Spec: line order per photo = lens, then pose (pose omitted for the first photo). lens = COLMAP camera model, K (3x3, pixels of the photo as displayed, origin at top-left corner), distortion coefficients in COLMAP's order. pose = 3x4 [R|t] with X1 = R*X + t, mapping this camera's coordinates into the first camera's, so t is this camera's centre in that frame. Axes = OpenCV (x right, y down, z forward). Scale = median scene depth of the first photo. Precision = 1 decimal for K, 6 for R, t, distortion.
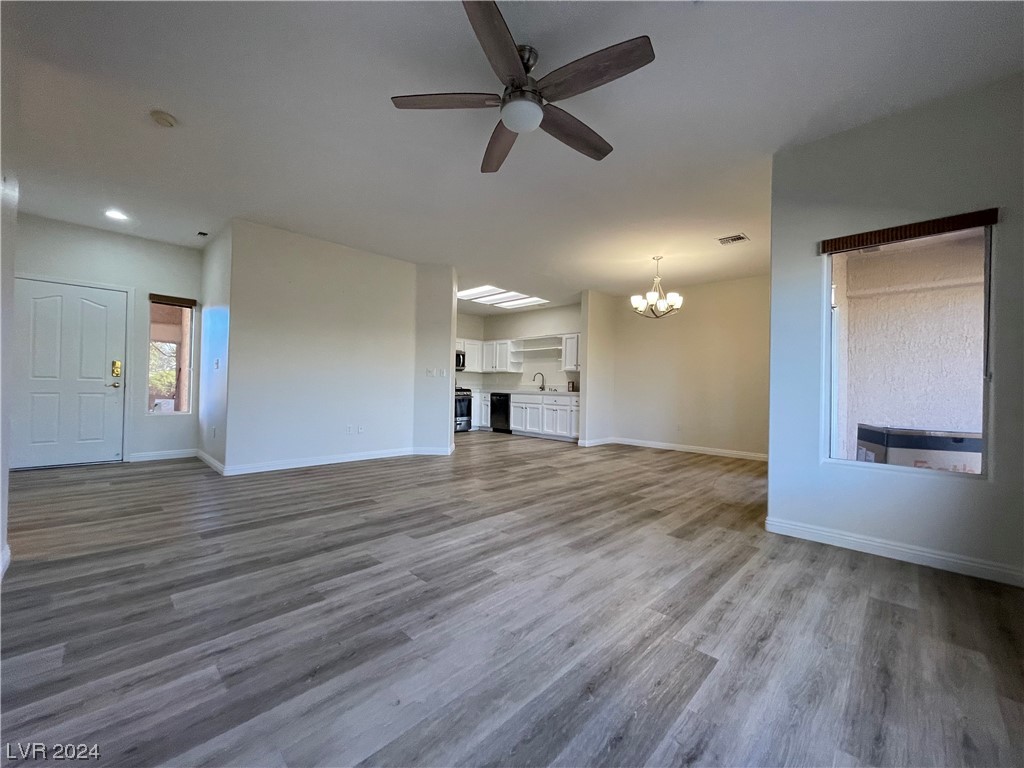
lens RADIAL K [[409.8, 0, 512.0], [0, 409.8, 384.0], [0, 0, 1]] dist [0.000714, 0.000153]
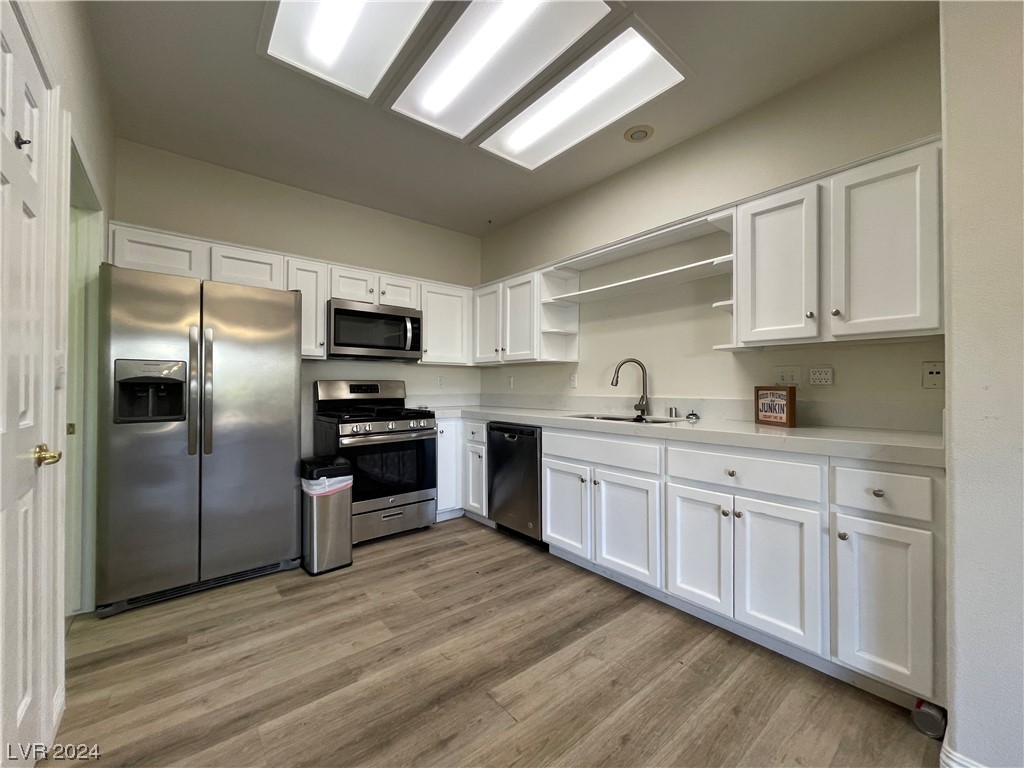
lens RADIAL K [[409.8, 0, 512.0], [0, 409.8, 384.0], [0, 0, 1]] dist [0.000714, 0.000153]
pose [[0.994014, -0.021183, -0.107175, 0.008173], [0.021232, 0.999774, -0.000684, -0.009831], [0.107165, -0.001596, 0.994240, 0.678960]]
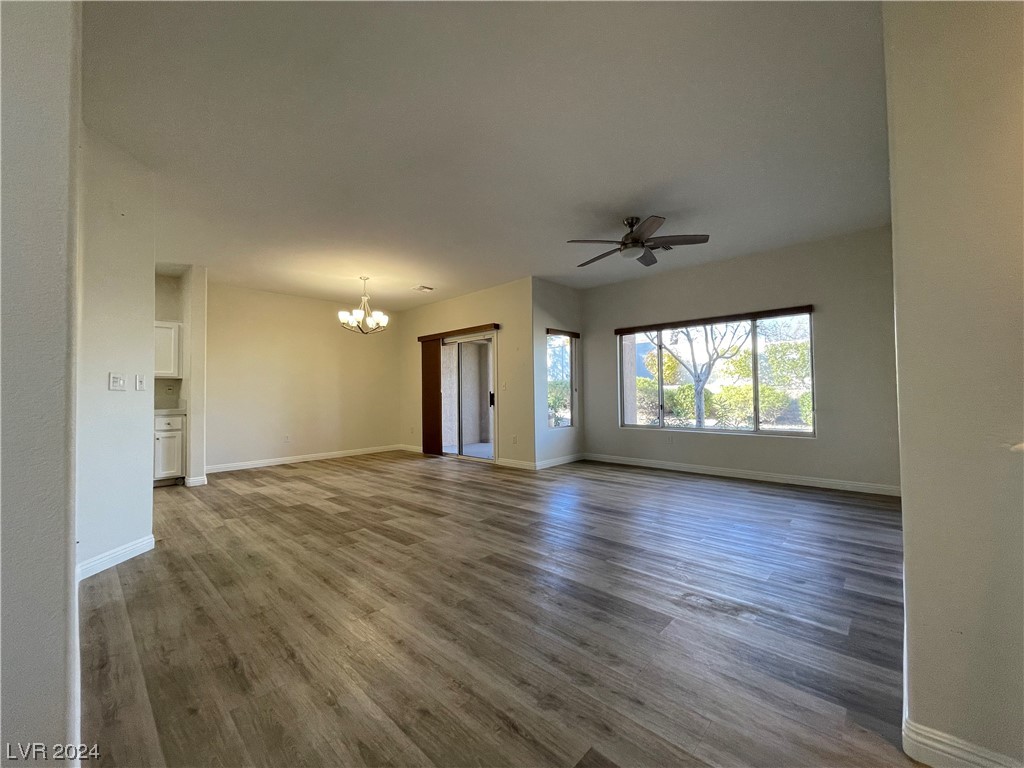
lens RADIAL K [[409.8, 0, 512.0], [0, 409.8, 384.0], [0, 0, 1]] dist [0.000714, 0.000153]
pose [[-0.015834, 0.003921, 0.999867, -0.444981], [0.004418, 0.999983, -0.003851, -0.014722], [-0.999865, 0.004357, -0.015851, 0.386045]]
